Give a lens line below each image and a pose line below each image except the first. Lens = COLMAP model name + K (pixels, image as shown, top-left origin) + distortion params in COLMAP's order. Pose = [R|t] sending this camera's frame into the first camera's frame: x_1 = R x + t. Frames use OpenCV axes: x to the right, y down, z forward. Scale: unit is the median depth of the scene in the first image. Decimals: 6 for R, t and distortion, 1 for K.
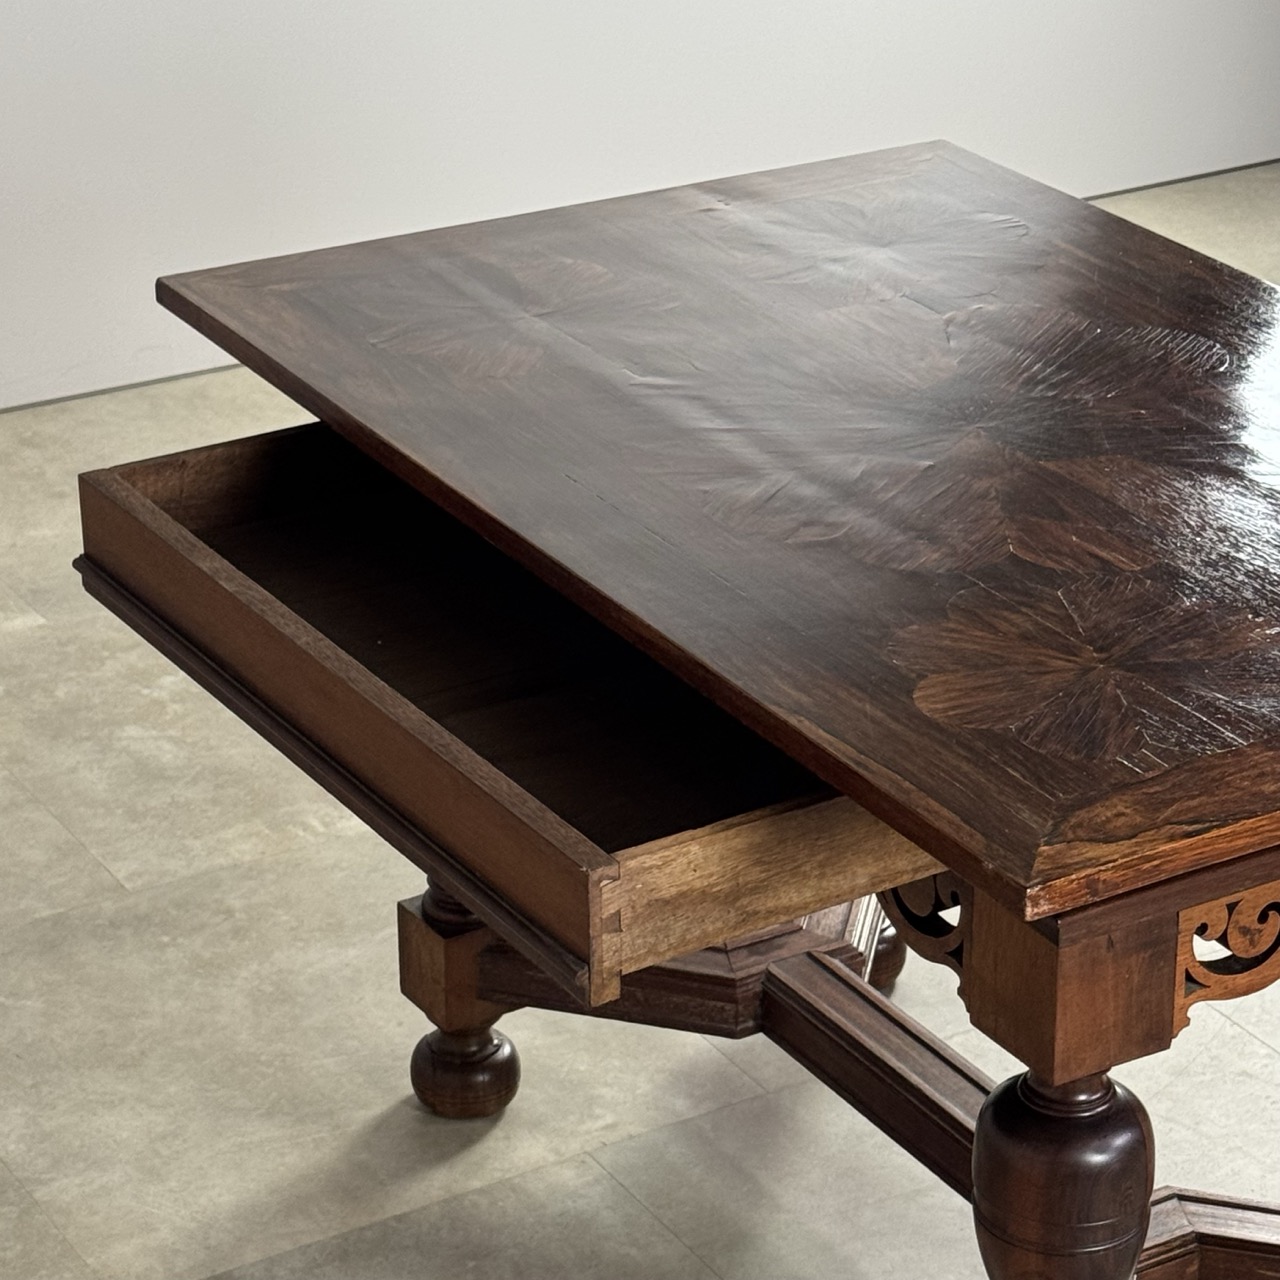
lens RADIAL K [[3801.8, 0, 645.5], [0, 3801.8, 638.5], [0, 0, 1]] dist [0.167292, 0.000000]
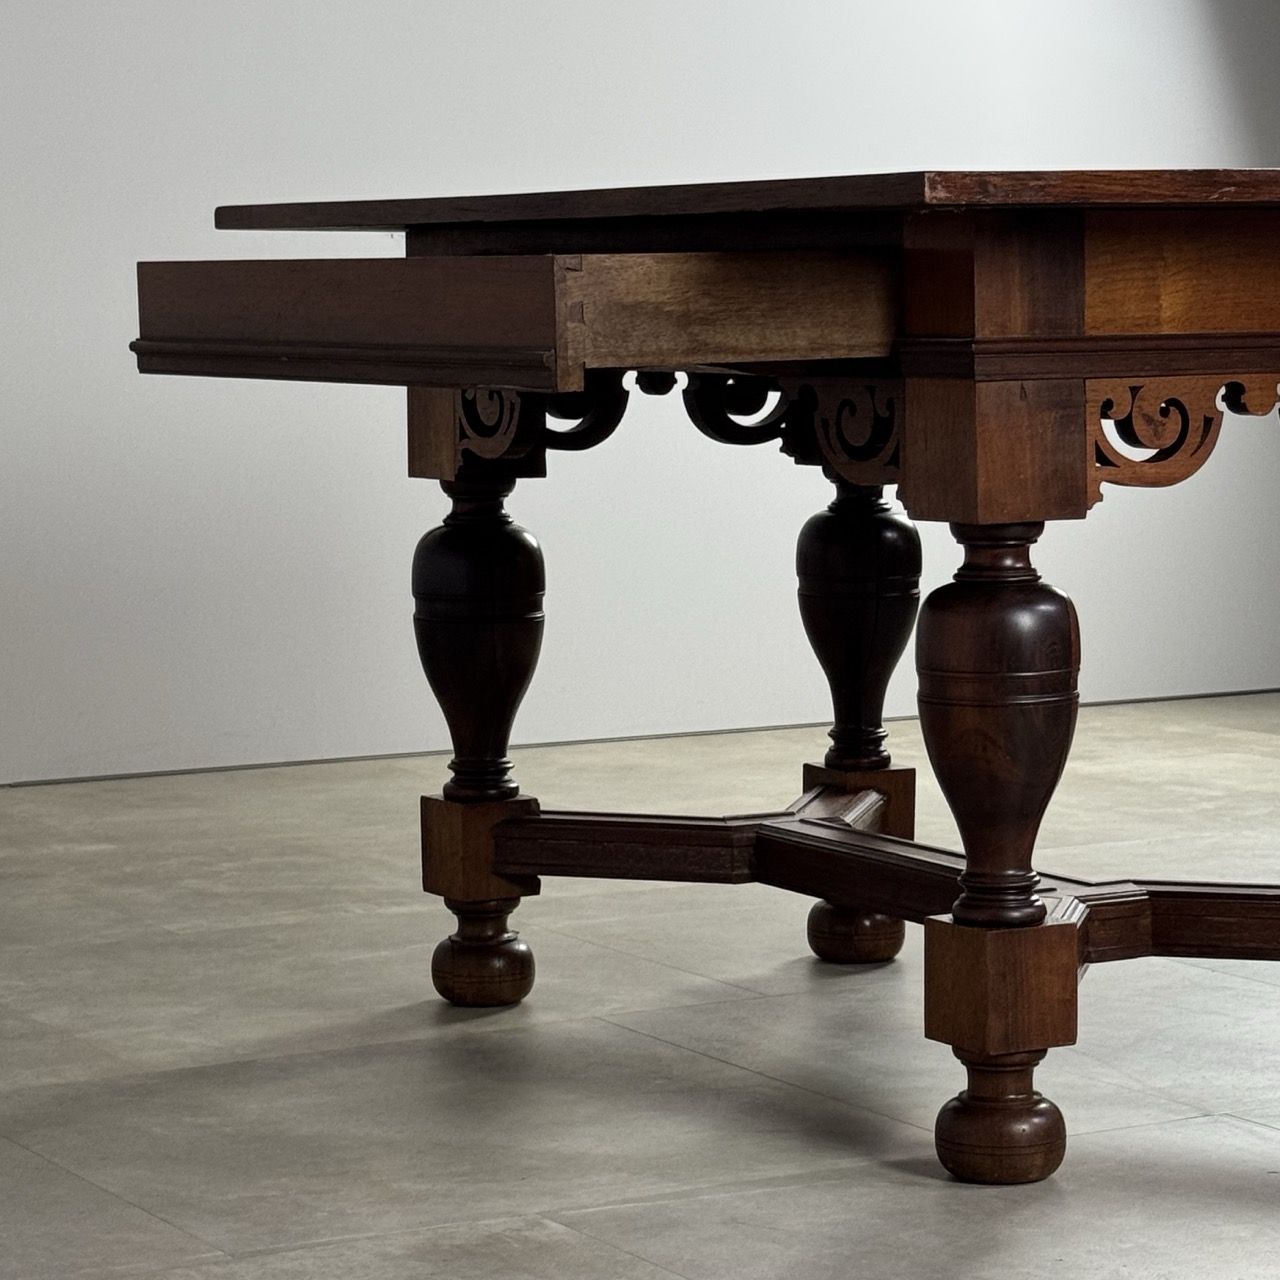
lens RADIAL K [[3801.8, 0, 632.7], [0, 3801.8, 640.6], [0, 0, 1]] dist [0.167292, 0.000000]
pose [[0.999312, -0.014220, -0.034255, 0.037141], [0.001843, 0.941480, -0.337064, 0.446048], [0.037044, 0.336769, 0.940858, -0.033183]]
